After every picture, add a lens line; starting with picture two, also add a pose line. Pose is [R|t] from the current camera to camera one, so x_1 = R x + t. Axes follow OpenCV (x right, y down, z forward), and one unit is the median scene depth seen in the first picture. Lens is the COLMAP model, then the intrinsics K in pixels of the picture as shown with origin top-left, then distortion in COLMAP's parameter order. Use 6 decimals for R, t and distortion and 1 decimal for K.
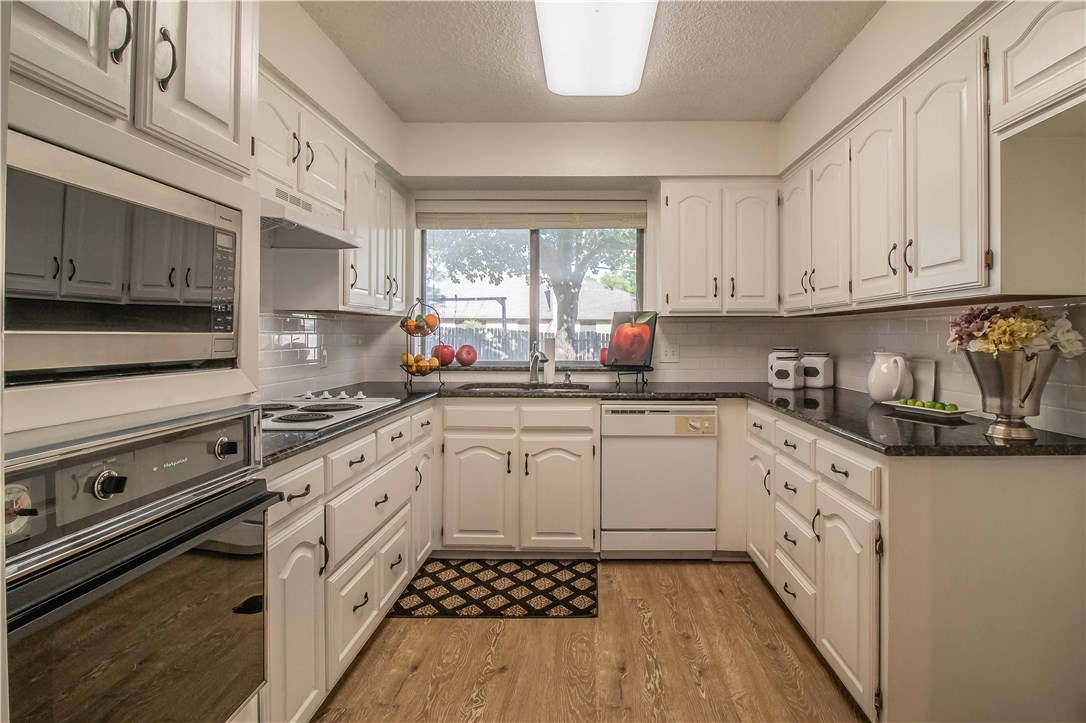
lens RADIAL K [[556.8, 0, 579.5], [0, 556.8, 331.4], [0, 0, 1]] dist [-0.000689, -0.000064]
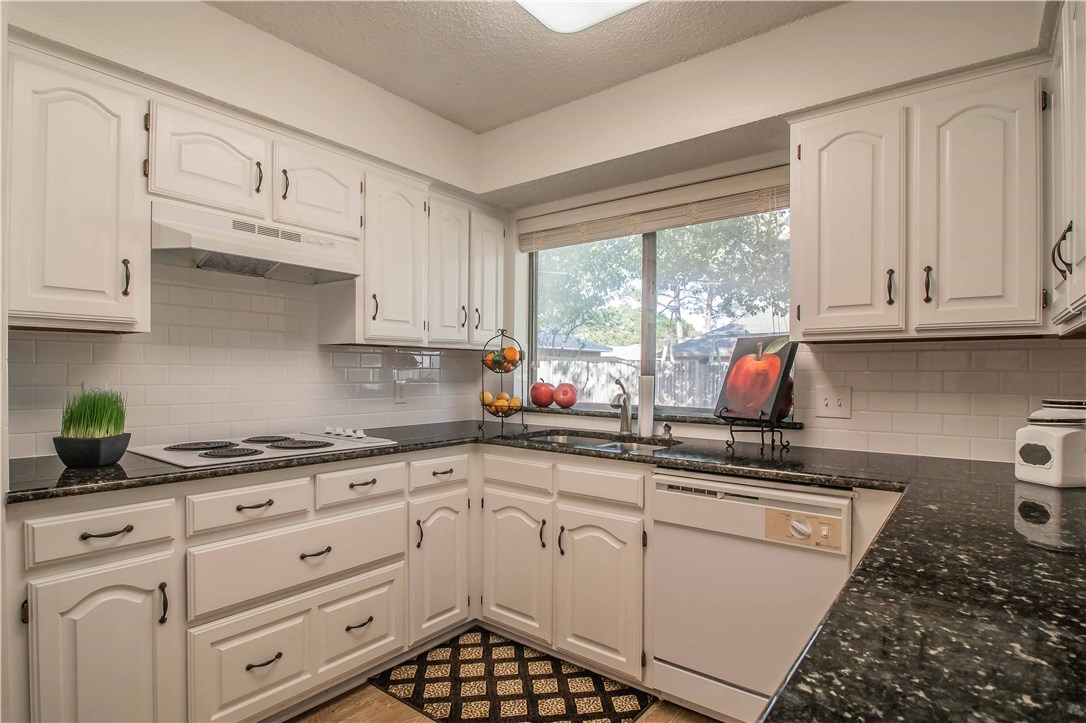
lens RADIAL K [[560.7, 0, 514.7], [0, 560.7, 375.8], [0, 0, 1]] dist [-0.010866, -0.001122]
pose [[0.785593, 0.009861, -0.618665, 0.295473], [-0.004197, 0.999935, 0.010608, 0.005343], [0.618729, -0.005737, 0.785583, 0.328710]]
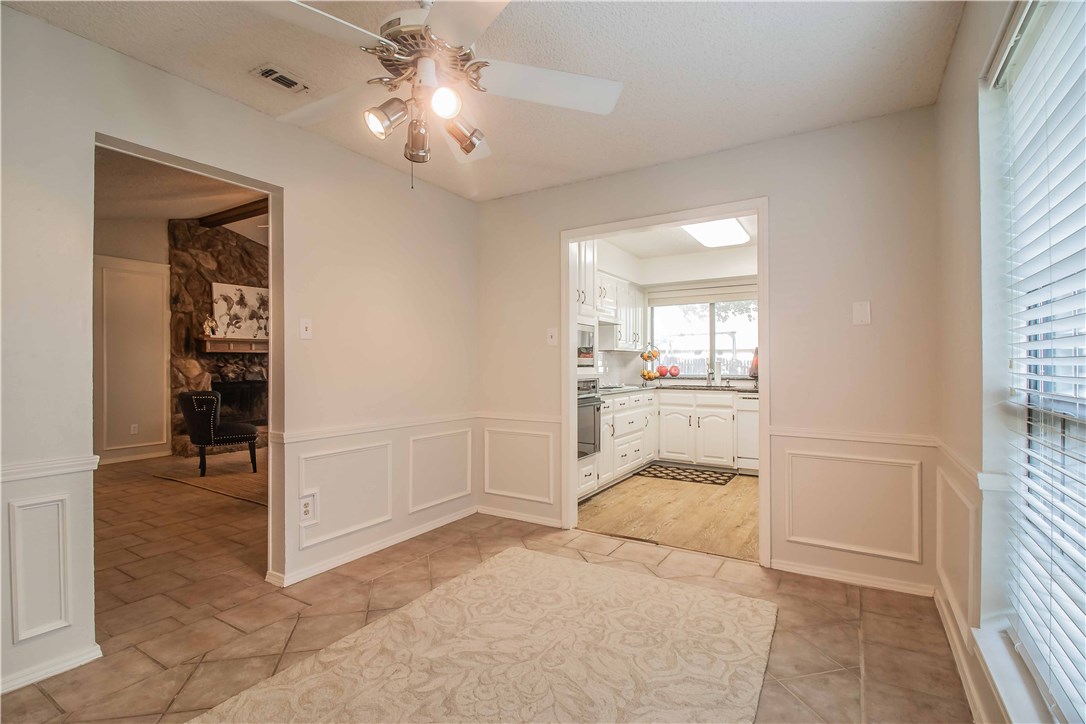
lens RADIAL K [[507.1, 0, 536.1], [0, 507.1, 364.6], [0, 0, 1]] dist [0.003462, -0.012494]
pose [[0.860065, -0.002571, -0.510178, 0.318199], [0.005834, 0.999971, 0.004795, 0.009989], [0.510152, -0.007100, 0.860055, -0.851828]]
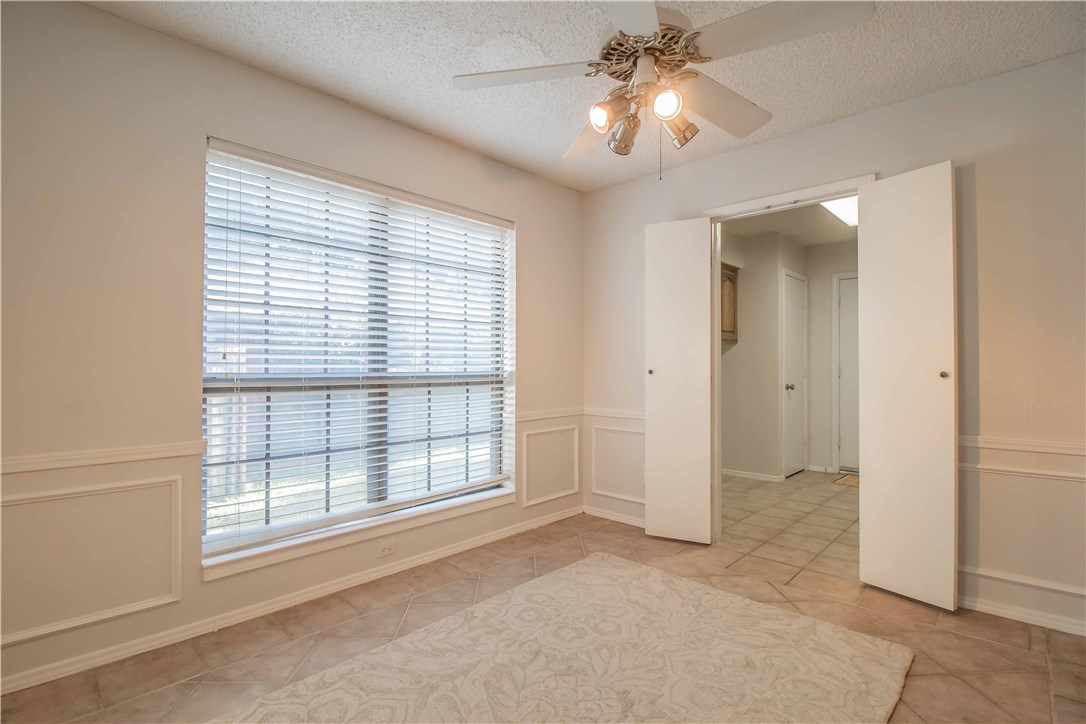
lens RADIAL K [[507.1, 0, 536.1], [0, 507.1, 364.6], [0, 0, 1]] dist [0.003462, -0.012494]
pose [[-0.731750, 0.005523, 0.681551, -0.322859], [-0.005741, 0.999882, -0.014266, 0.031473], [-0.681549, -0.014352, -0.731632, 0.008436]]
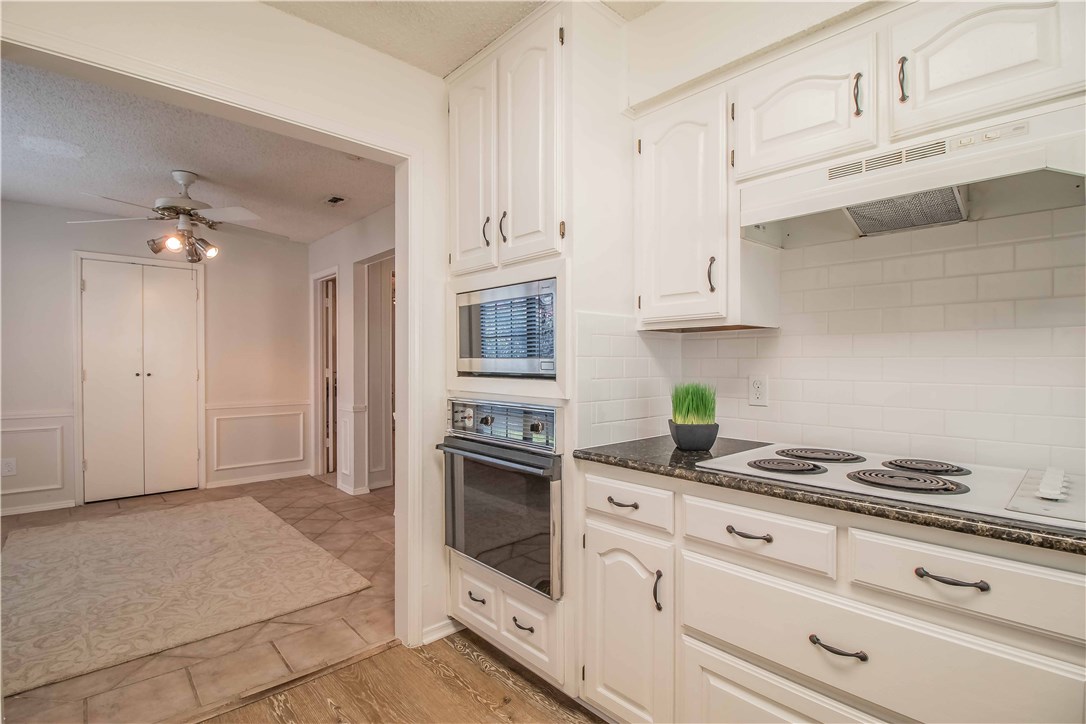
lens RADIAL K [[512.6, 0, 521.3], [0, 512.6, 369.7], [0, 0, 1]] dist [-0.008181, -0.009844]
pose [[-0.737722, 0.006057, -0.675078, 0.154039], [0.000727, 0.999966, 0.008177, 0.008855], [0.675105, 0.005542, -0.737701, 0.771415]]
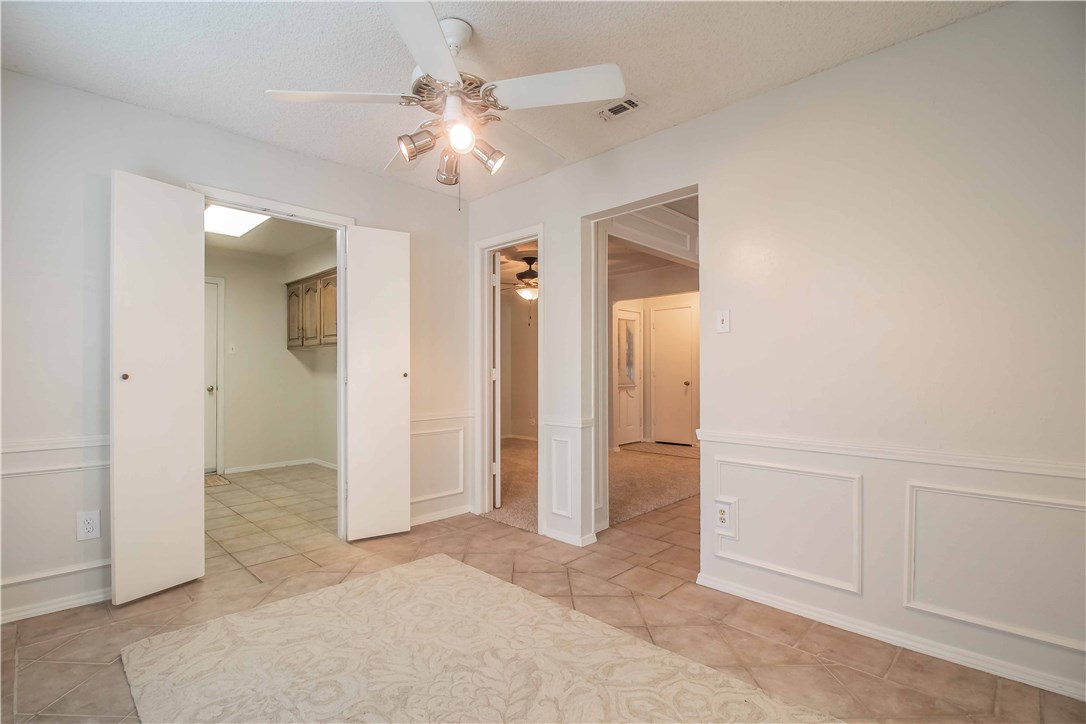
lens RADIAL K [[512.6, 0, 521.3], [0, 512.6, 369.7], [0, 0, 1]] dist [-0.008181, -0.009844]
pose [[-0.703345, 0.000665, -0.710849, 0.334734], [0.007759, 0.999947, -0.006741, 0.029783], [0.710807, -0.010257, -0.703313, 0.028709]]
